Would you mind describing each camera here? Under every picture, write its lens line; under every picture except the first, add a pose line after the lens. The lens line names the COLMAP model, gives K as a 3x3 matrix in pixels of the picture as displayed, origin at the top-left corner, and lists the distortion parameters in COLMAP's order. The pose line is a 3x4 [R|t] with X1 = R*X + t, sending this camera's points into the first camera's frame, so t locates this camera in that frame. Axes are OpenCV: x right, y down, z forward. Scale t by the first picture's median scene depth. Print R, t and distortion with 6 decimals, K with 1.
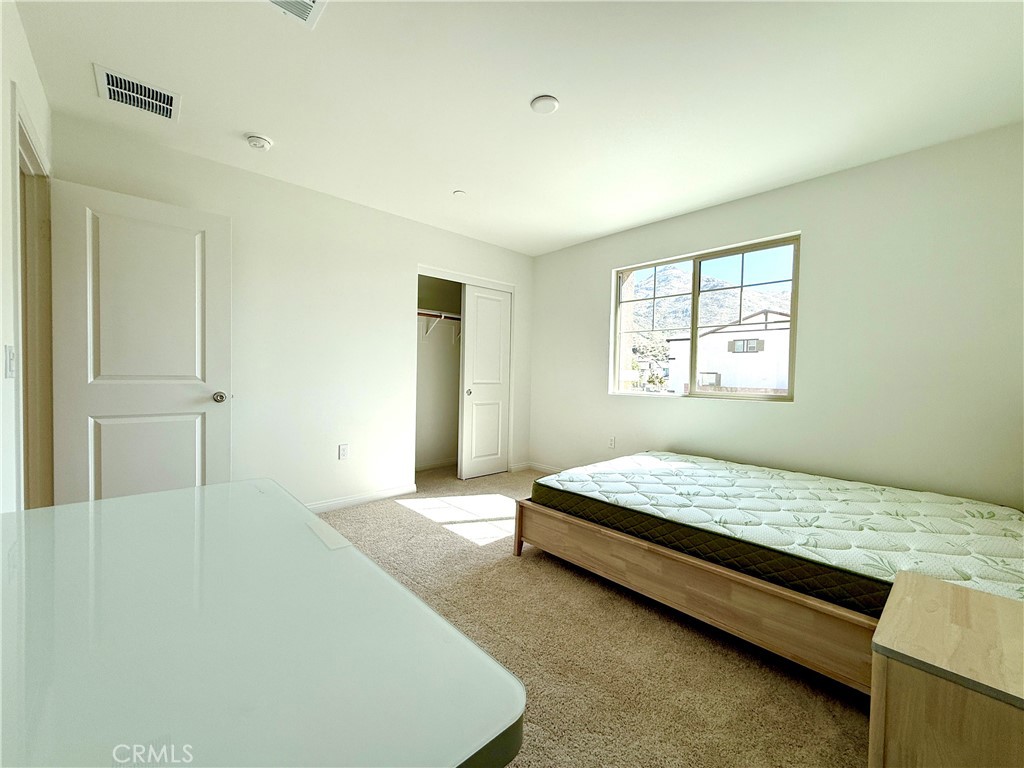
lens RADIAL K [[409.2, 0, 511.1], [0, 409.2, 385.0], [0, 0, 1]] dist [-0.003560, 0.000223]
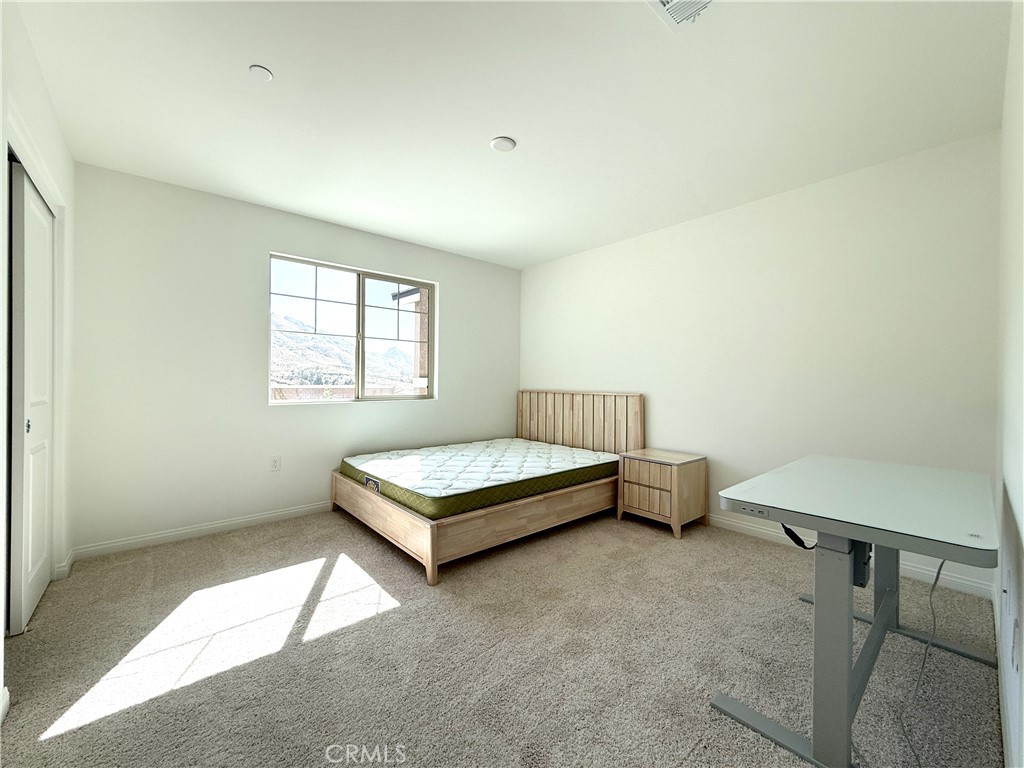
lens RADIAL K [[409.2, 0, 513.2], [0, 409.2, 381.2], [0, 0, 1]] dist [-0.003560, 0.000223]
pose [[0.019597, -0.016797, 0.999667, -0.751131], [0.015199, 0.999748, 0.016500, -0.040860], [-0.999692, 0.014870, 0.019847, 0.678531]]
